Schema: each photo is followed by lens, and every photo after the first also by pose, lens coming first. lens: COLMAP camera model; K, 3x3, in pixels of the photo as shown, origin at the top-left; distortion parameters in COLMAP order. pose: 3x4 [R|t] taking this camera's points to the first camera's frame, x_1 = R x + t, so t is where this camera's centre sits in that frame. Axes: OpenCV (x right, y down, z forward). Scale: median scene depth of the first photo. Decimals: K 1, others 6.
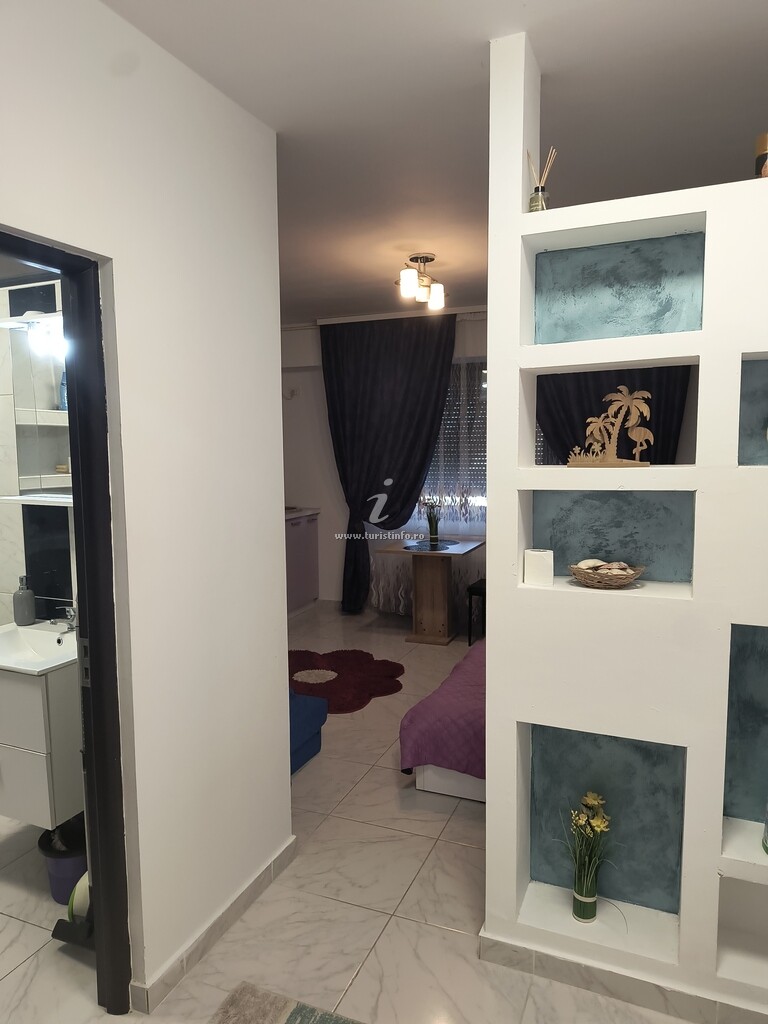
lens RADIAL K [[704.8, 0, 390.6], [0, 704.8, 516.6], [0, 0, 1]] dist [0.044929, -0.051524]
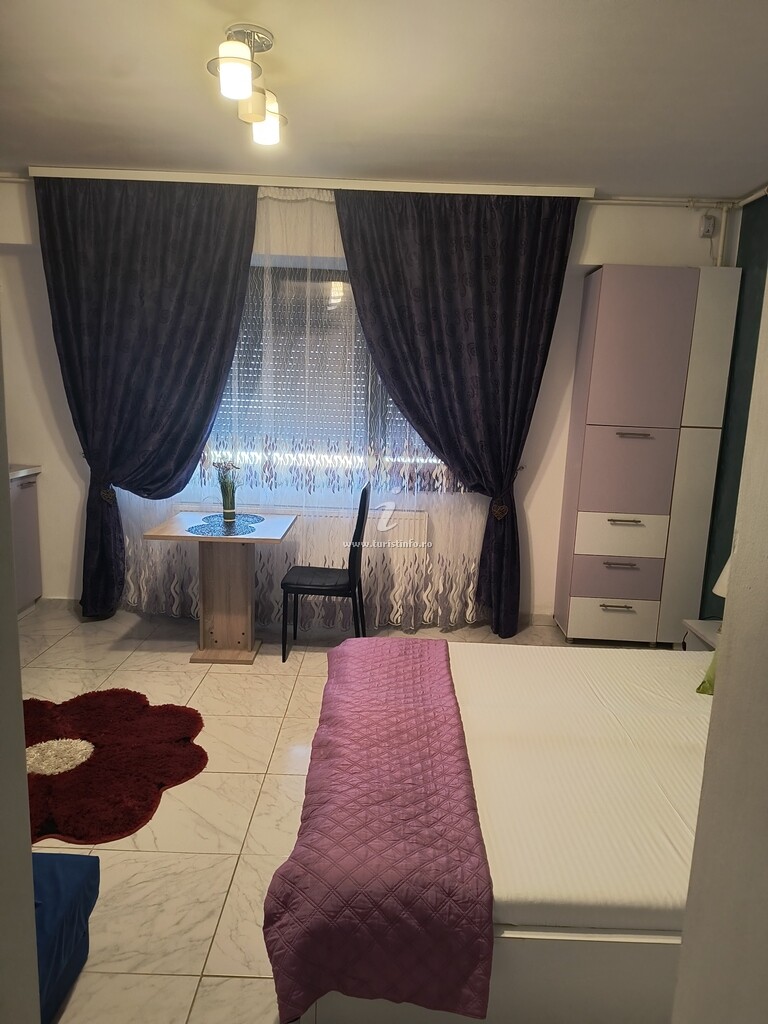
lens RADIAL K [[704.8, 0, 390.6], [0, 704.8, 516.6], [0, 0, 1]] dist [0.044929, -0.051524]
pose [[0.928491, -0.023018, 0.370641, -0.048464], [-0.006825, 0.996851, 0.079005, -0.021999], [-0.371293, -0.075885, 0.925410, 0.279537]]
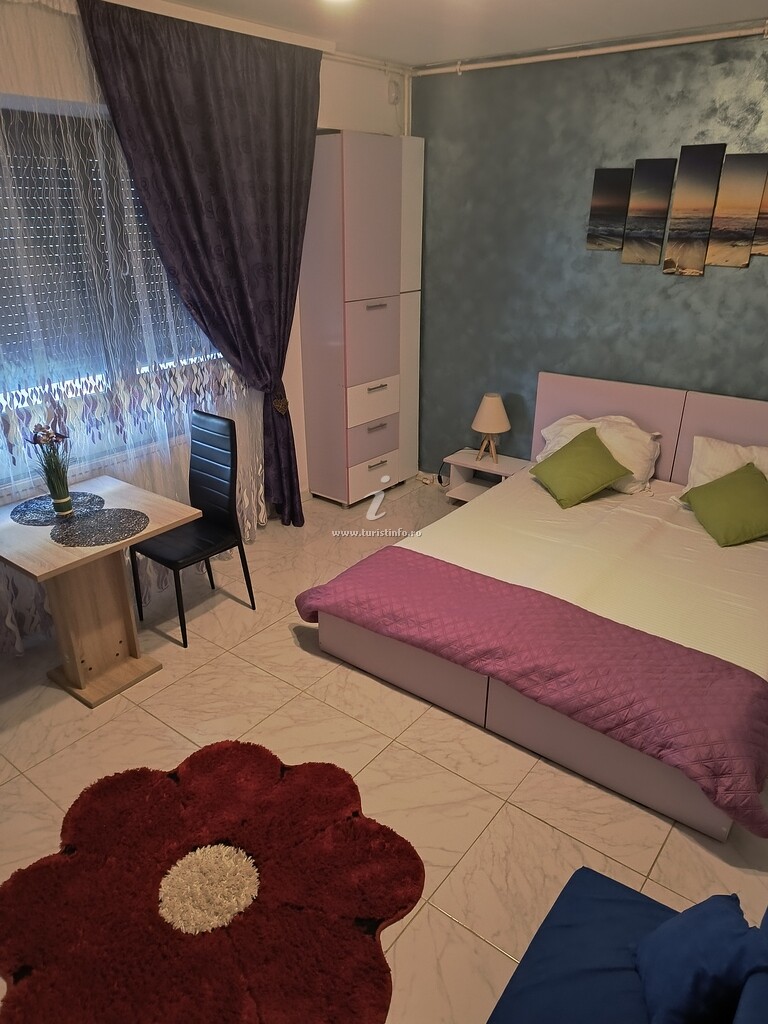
lens RADIAL K [[704.8, 0, 390.6], [0, 704.8, 516.6], [0, 0, 1]] dist [0.044929, -0.051524]
pose [[0.274553, -0.374942, 0.885460, -0.310504], [0.094864, 0.926915, 0.363082, -0.114484], [-0.956881, -0.015687, 0.290057, 0.615740]]
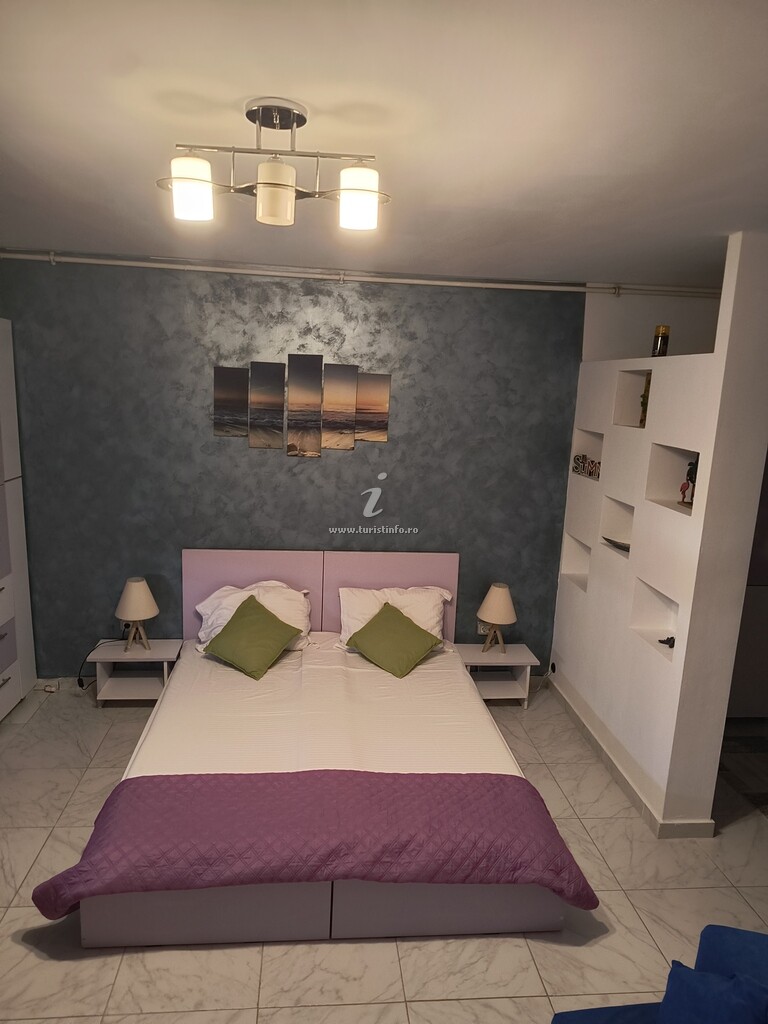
lens RADIAL K [[686.9, 0, 379.5], [0, 686.9, 522.2], [0, 0, 1]] dist [0.049487, -0.047382]
pose [[-0.458396, -0.186494, 0.868961, -0.270180], [0.051347, 0.970546, 0.235382, -0.159514], [-0.887263, 0.152517, -0.435319, 0.813966]]
